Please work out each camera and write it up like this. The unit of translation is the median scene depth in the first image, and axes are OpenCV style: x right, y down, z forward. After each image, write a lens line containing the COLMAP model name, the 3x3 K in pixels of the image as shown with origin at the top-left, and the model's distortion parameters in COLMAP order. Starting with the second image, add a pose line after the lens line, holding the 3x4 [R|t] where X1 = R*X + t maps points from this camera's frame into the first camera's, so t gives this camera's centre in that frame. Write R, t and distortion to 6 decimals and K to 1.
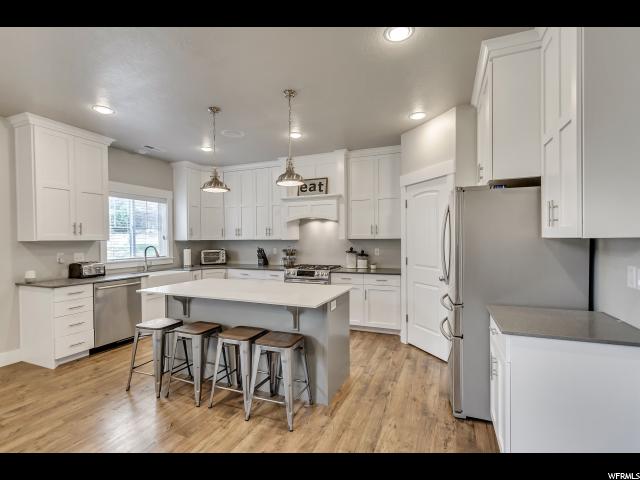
lens RADIAL K [[300.1, 0, 320.7], [0, 300.1, 244.2], [0, 0, 1]] dist [0.002247, 0.000192]
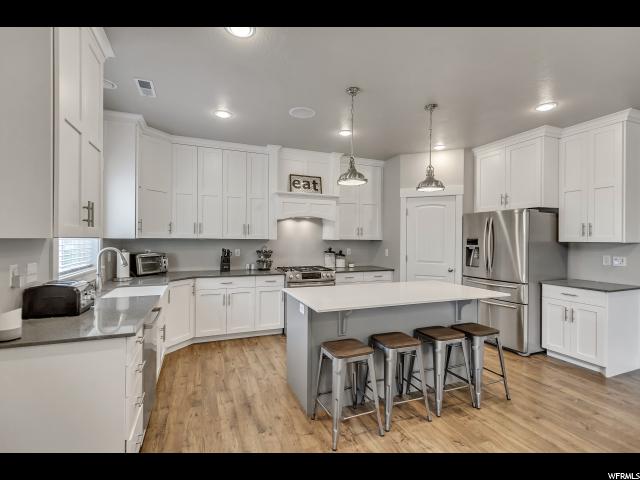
lens RADIAL K [[303.7, 0, 320.9], [0, 303.7, 237.5], [0, 0, 1]] dist [0.001346, 0.000140]
pose [[0.716339, 0.016935, 0.697547, -0.654527], [-0.001585, 0.999742, -0.022644, -0.000581], [-0.697751, 0.015115, 0.716181, 0.278913]]
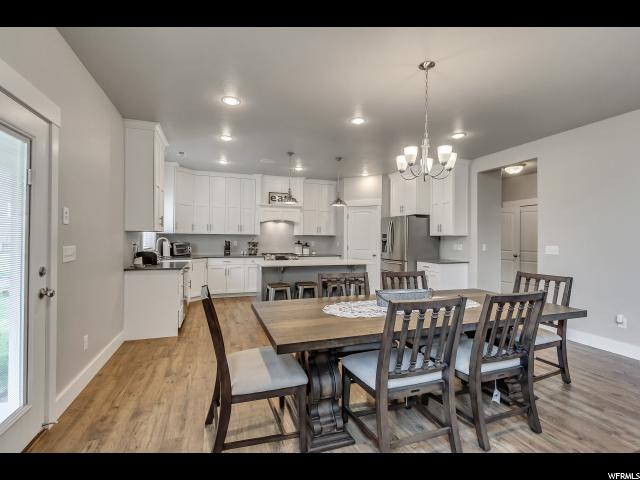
lens RADIAL K [[299.2, 0, 320.5], [0, 299.2, 237.2], [0, 0, 1]] dist [0.001914, 0.000298]
pose [[0.744482, 0.016191, 0.667446, -0.831002], [-0.003224, 0.999781, -0.020658, 0.024314], [-0.667634, 0.013228, 0.744372, -0.196181]]
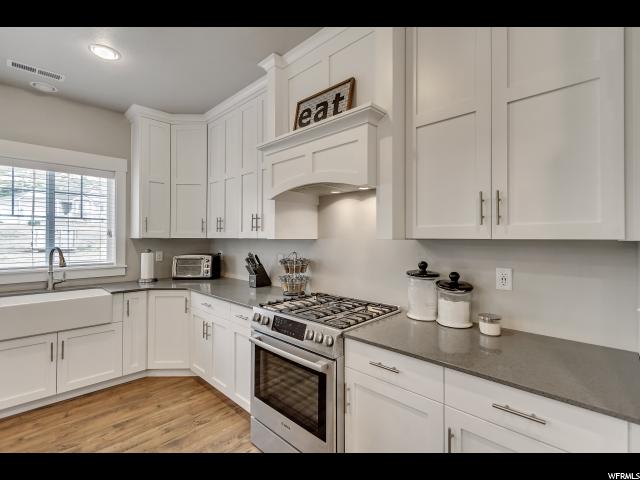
lens RADIAL K [[303.7, 0, 320.9], [0, 303.7, 237.5], [0, 0, 1]] dist [0.001346, 0.000140]
pose [[0.928887, 0.009486, -0.370242, 0.124460], [-0.014968, 0.999817, -0.011938, -0.013305], [0.370061, 0.016631, 0.928859, 0.613770]]
